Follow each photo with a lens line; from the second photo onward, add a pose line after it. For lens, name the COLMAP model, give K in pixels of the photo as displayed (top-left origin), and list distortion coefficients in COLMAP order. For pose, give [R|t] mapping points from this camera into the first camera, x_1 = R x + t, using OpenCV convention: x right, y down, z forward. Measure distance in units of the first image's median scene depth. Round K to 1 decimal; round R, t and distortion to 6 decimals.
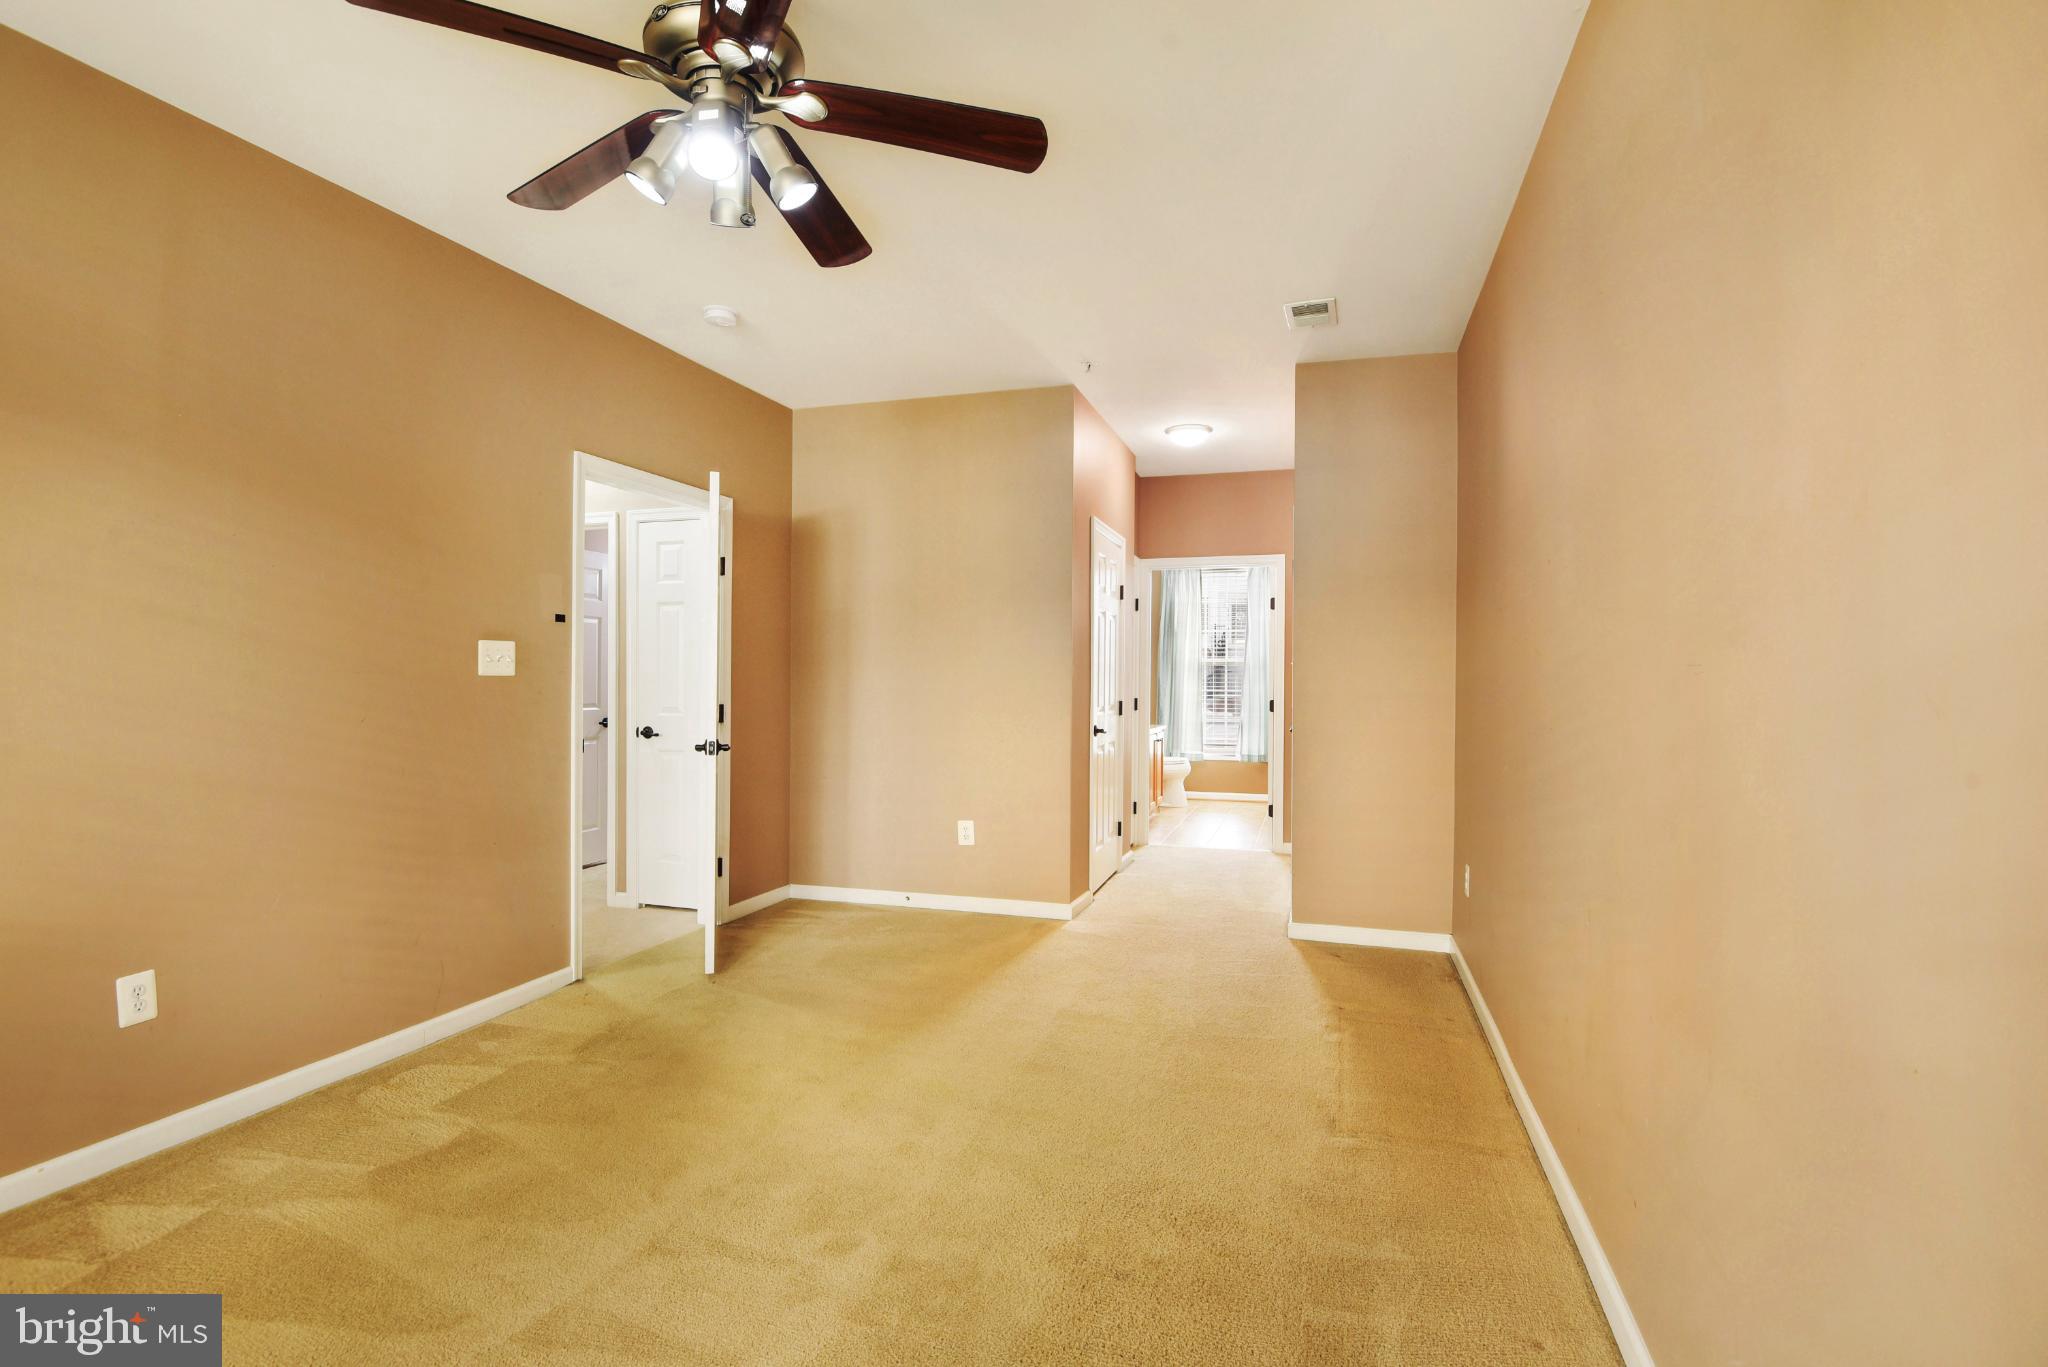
lens RADIAL K [[972.5, 0, 1071.2], [0, 972.5, 689.0], [0, 0, 1]] dist [-0.001979, -0.017402]
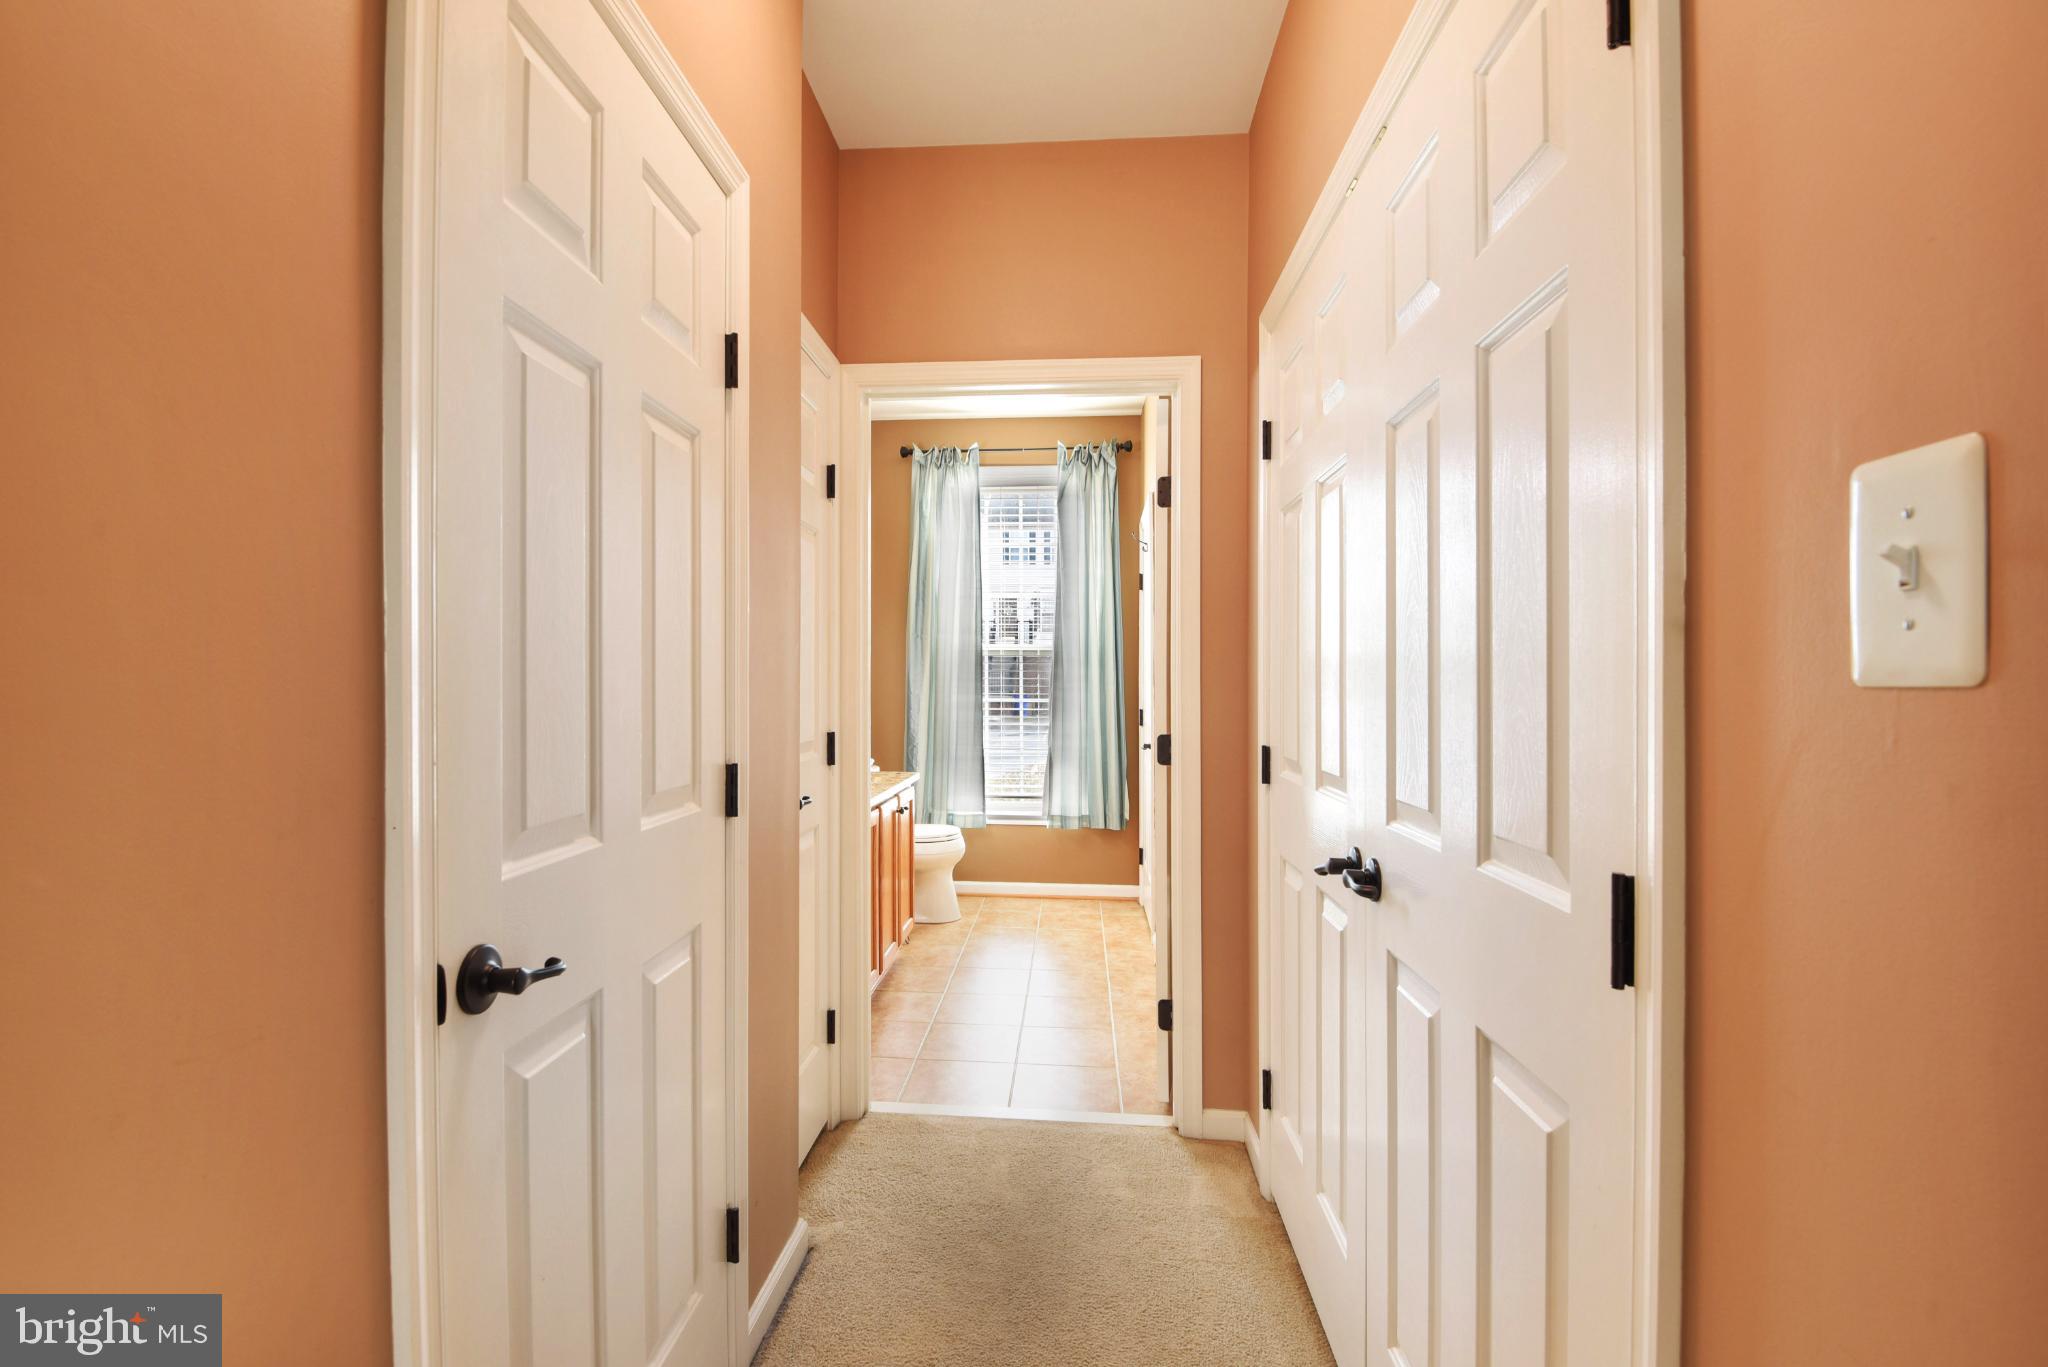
lens RADIAL K [[972.5, 0, 1071.2], [0, 972.5, 689.0], [0, 0, 1]] dist [-0.001979, -0.017402]
pose [[0.970967, 0.000250, 0.239215, 0.051514], [0.001747, 0.999965, -0.008135, -0.004666], [-0.239209, 0.008317, 0.970933, 0.469253]]
